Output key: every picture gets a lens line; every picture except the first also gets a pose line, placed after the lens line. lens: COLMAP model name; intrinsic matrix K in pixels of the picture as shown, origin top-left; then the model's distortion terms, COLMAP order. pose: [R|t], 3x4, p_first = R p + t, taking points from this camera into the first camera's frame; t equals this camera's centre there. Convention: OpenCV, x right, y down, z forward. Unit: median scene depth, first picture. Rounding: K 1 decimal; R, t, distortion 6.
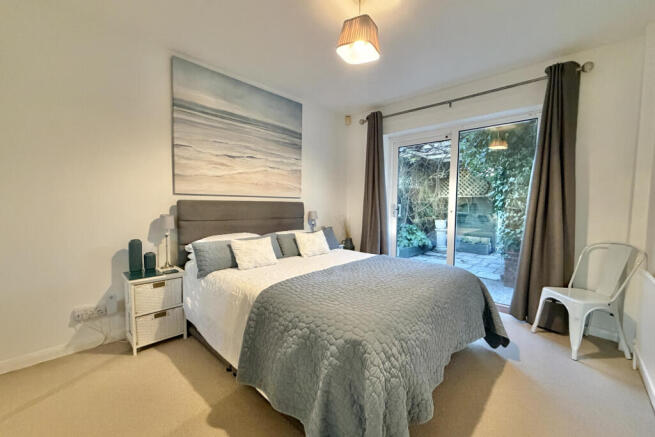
lens RADIAL K [[262.3, 0, 331.8], [0, 262.3, 216.7], [0, 0, 1]] dist [-0.001200, 0.000091]
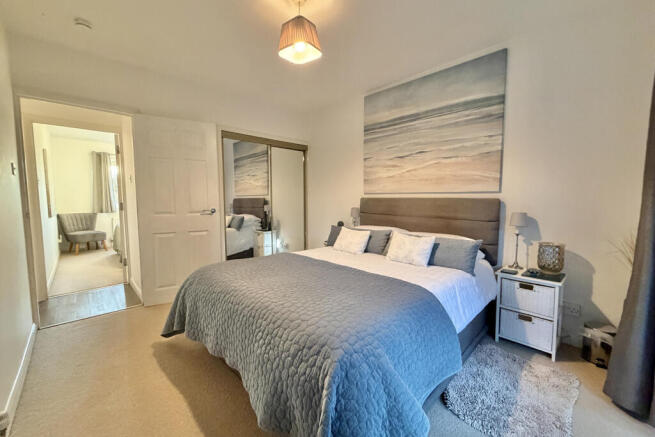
lens RADIAL K [[262.3, 0, 332.0], [0, 262.3, 216.1], [0, 0, 1]] dist [-0.001200, 0.000091]
pose [[-0.040983, 0.060276, -0.997340, 0.683650], [-0.050917, 0.996756, 0.062333, -0.036207], [0.997862, 0.053337, -0.037781, 0.720939]]
